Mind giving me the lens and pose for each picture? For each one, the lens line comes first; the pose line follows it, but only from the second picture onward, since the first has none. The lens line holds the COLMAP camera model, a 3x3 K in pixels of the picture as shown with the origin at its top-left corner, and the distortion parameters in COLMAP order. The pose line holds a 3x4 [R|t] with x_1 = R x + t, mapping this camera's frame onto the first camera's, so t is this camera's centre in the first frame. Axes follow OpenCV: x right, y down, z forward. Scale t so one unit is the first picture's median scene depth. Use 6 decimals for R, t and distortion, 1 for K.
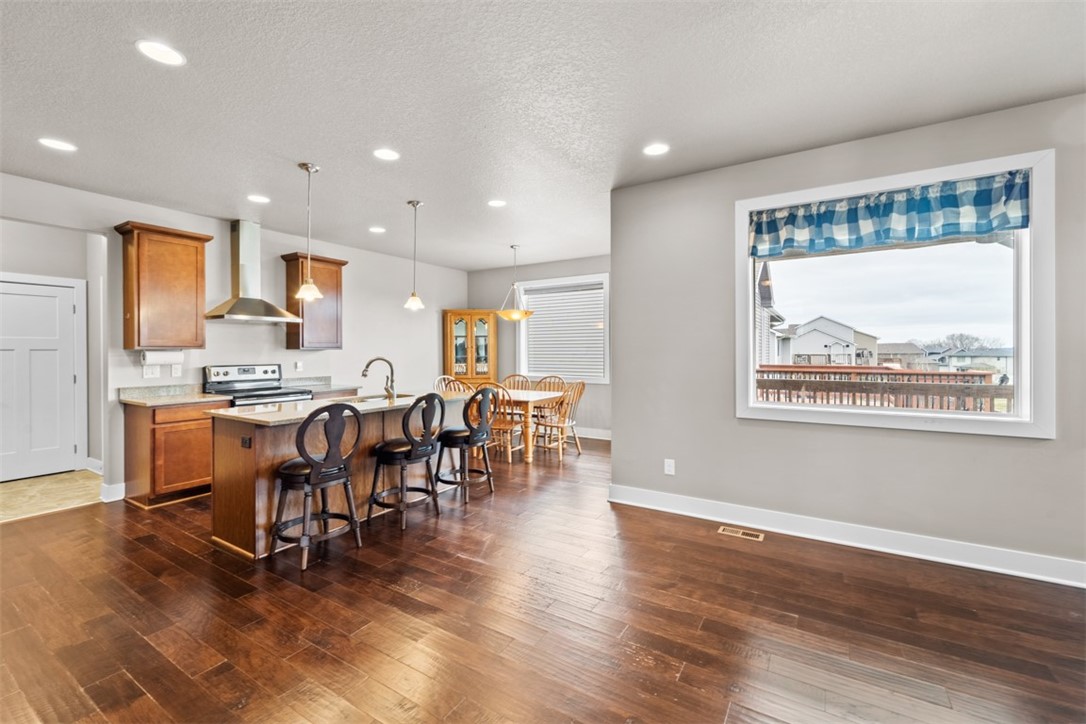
lens RADIAL K [[463.7, 0, 541.0], [0, 463.7, 351.8], [0, 0, 1]] dist [0.000032, 0.000040]
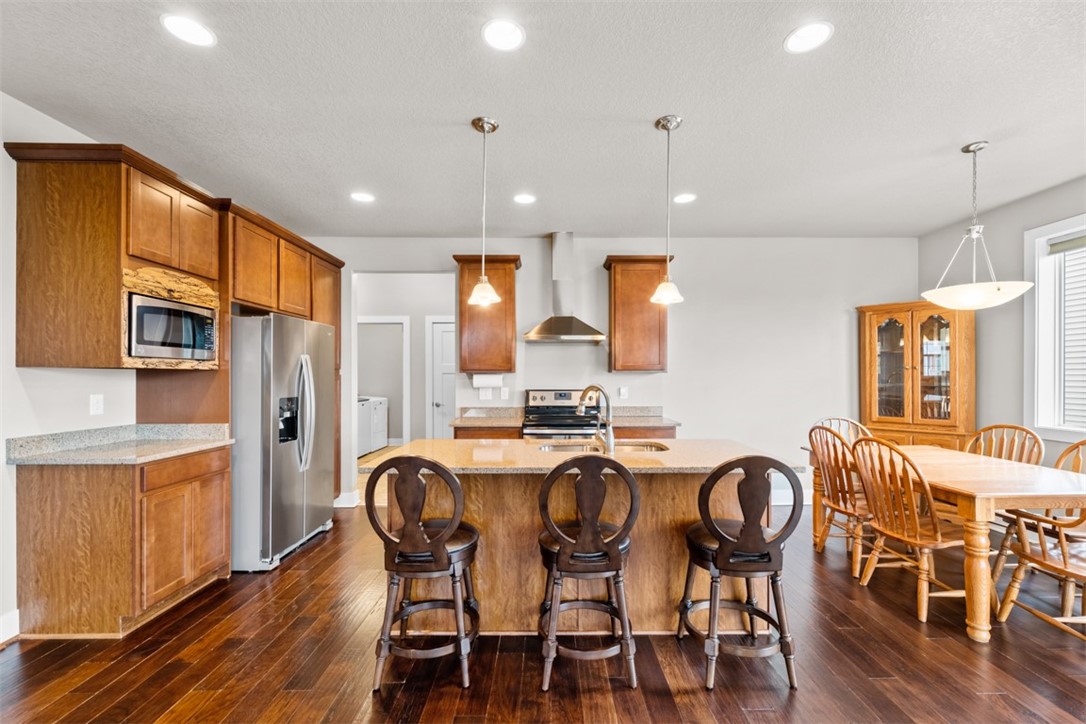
lens RADIAL K [[464.8, 0, 545.3], [0, 464.8, 375.5], [0, 0, 1]] dist [-0.001740, -0.000117]
pose [[0.543780, 0.001379, -0.839227, 0.115347], [-0.001073, 0.999999, 0.000948, -0.000419], [0.839227, 0.000385, 0.543781, 0.460084]]
